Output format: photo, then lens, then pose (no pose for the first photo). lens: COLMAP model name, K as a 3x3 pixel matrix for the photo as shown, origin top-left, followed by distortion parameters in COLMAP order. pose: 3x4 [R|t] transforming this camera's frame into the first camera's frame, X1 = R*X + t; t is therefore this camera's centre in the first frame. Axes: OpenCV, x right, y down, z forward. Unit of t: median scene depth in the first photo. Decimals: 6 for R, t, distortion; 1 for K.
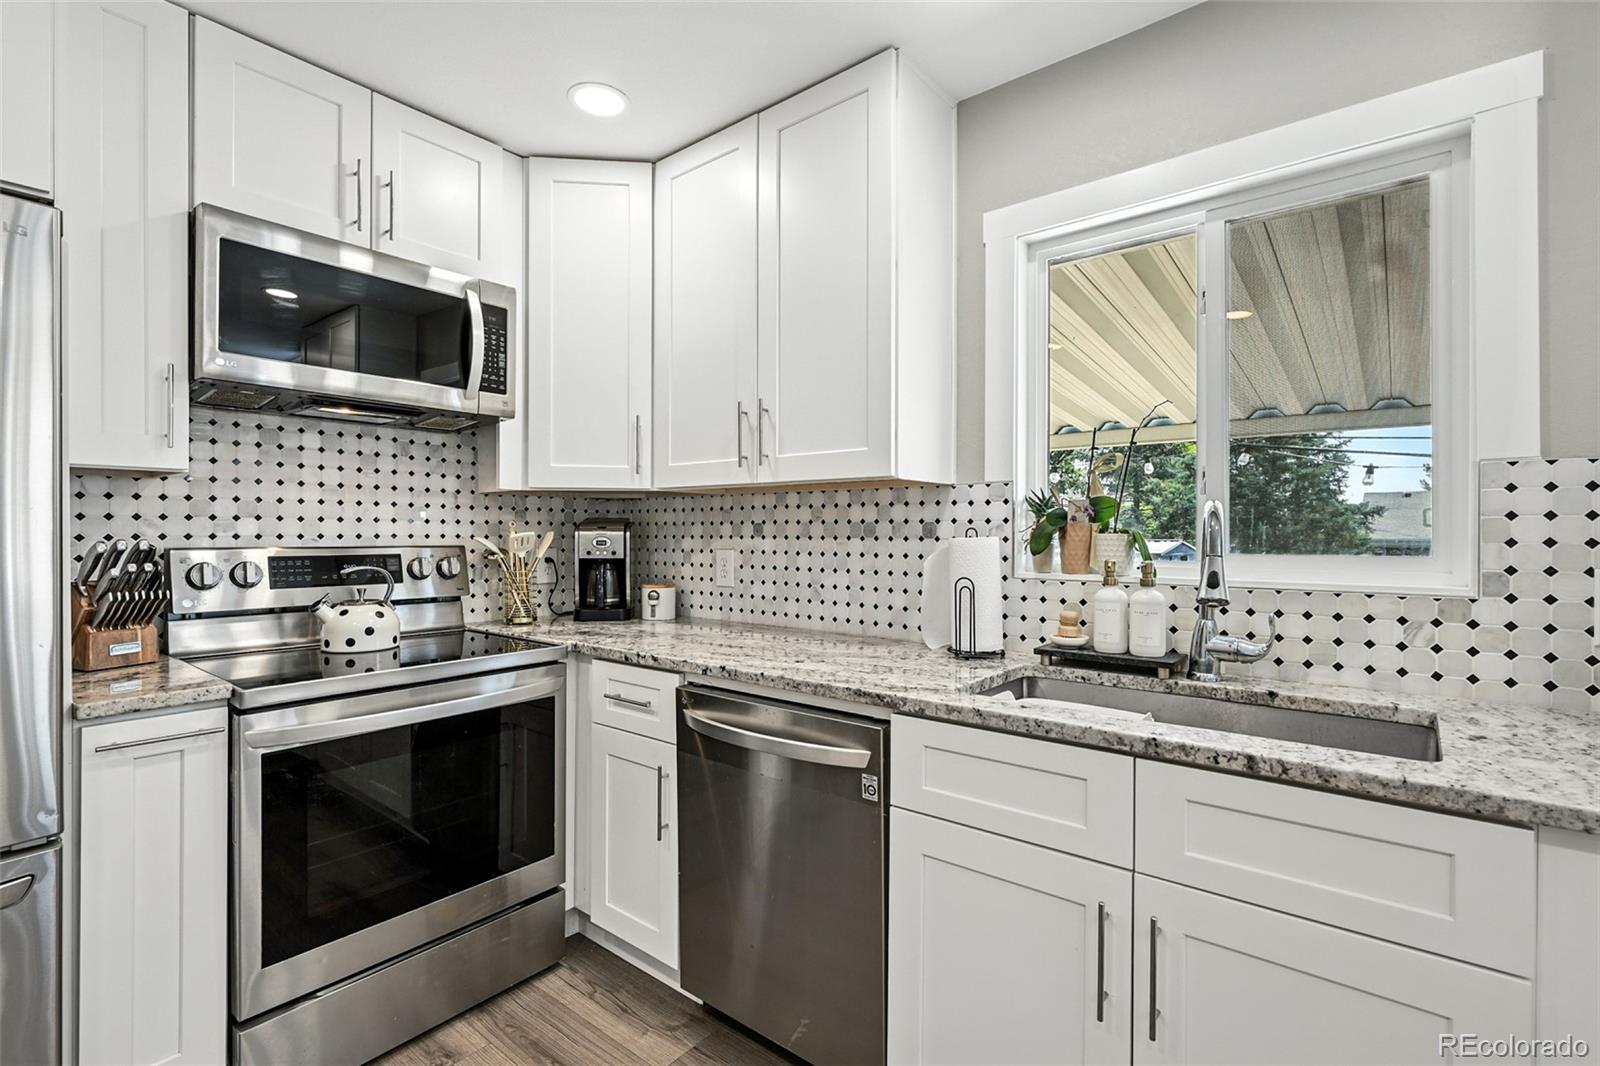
lens RADIAL K [[728.3, 0, 800.0], [0, 728.3, 533.0], [0, 0, 1]] dist [0.003308, 0.000754]
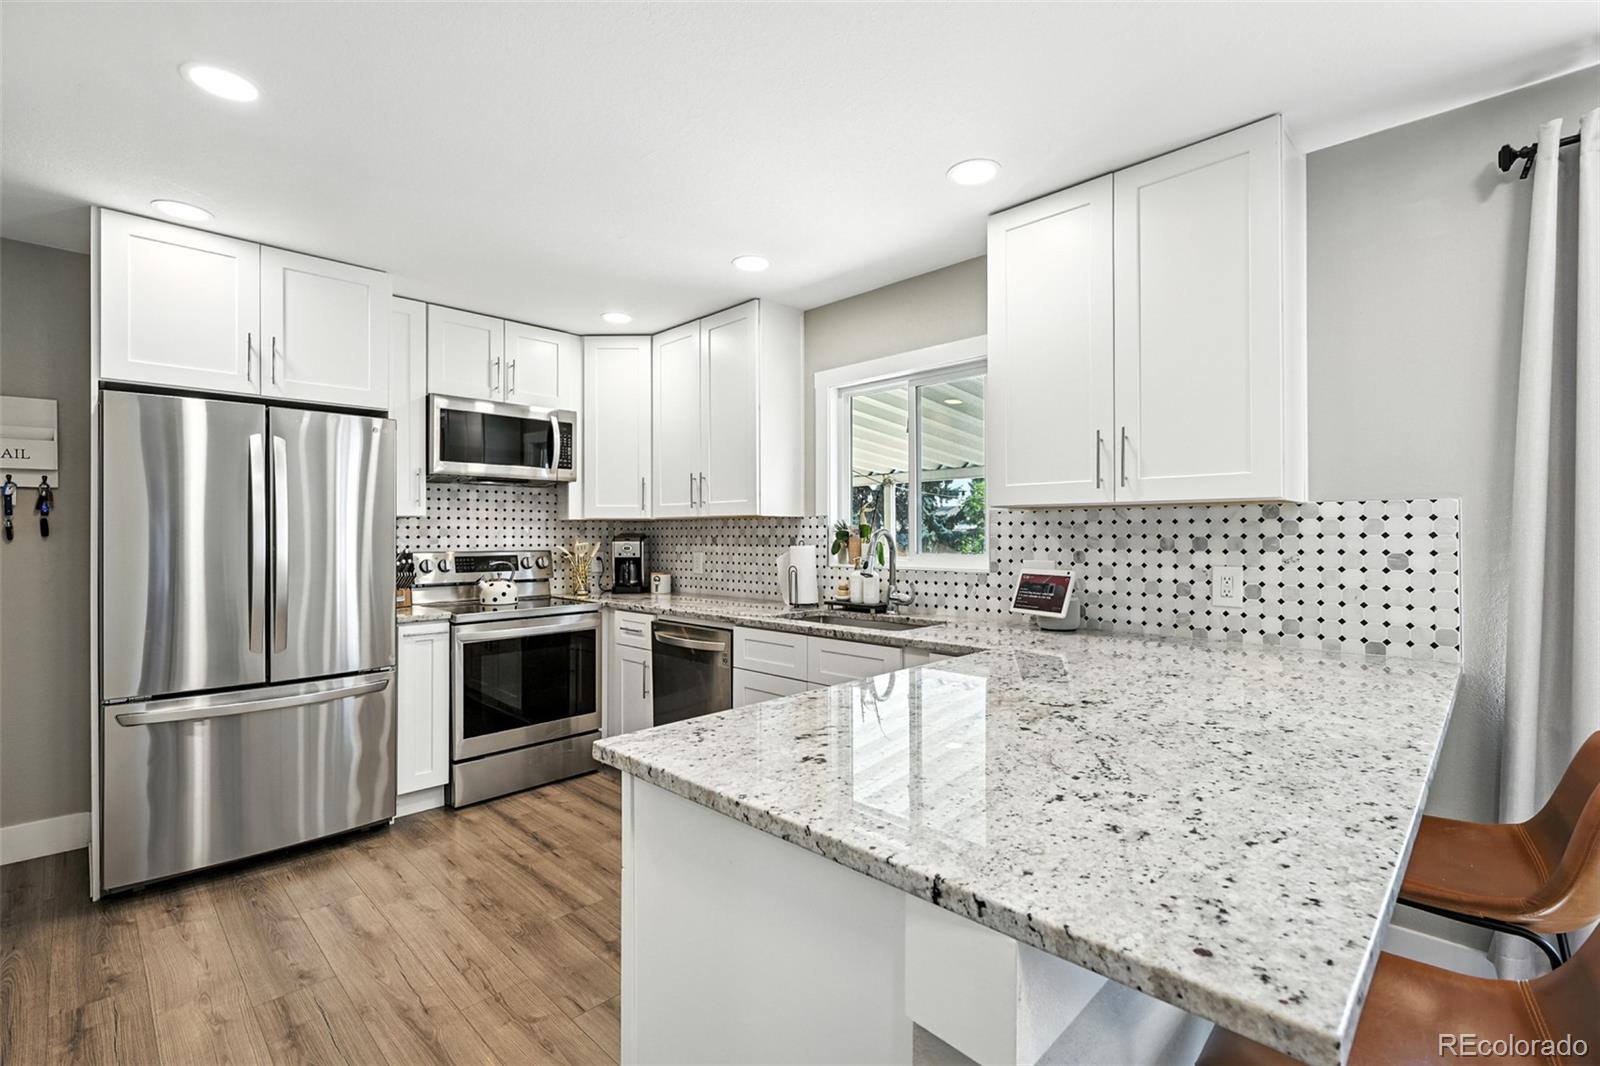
lens RADIAL K [[703.9, 0, 804.2], [0, 703.9, 529.8], [0, 0, 1]] dist [-0.000439, 0.000004]
pose [[0.995583, -0.006182, -0.093680, 0.365610], [0.005540, 0.999959, -0.007114, -0.019815], [0.093720, 0.006563, 0.995577, -0.753496]]
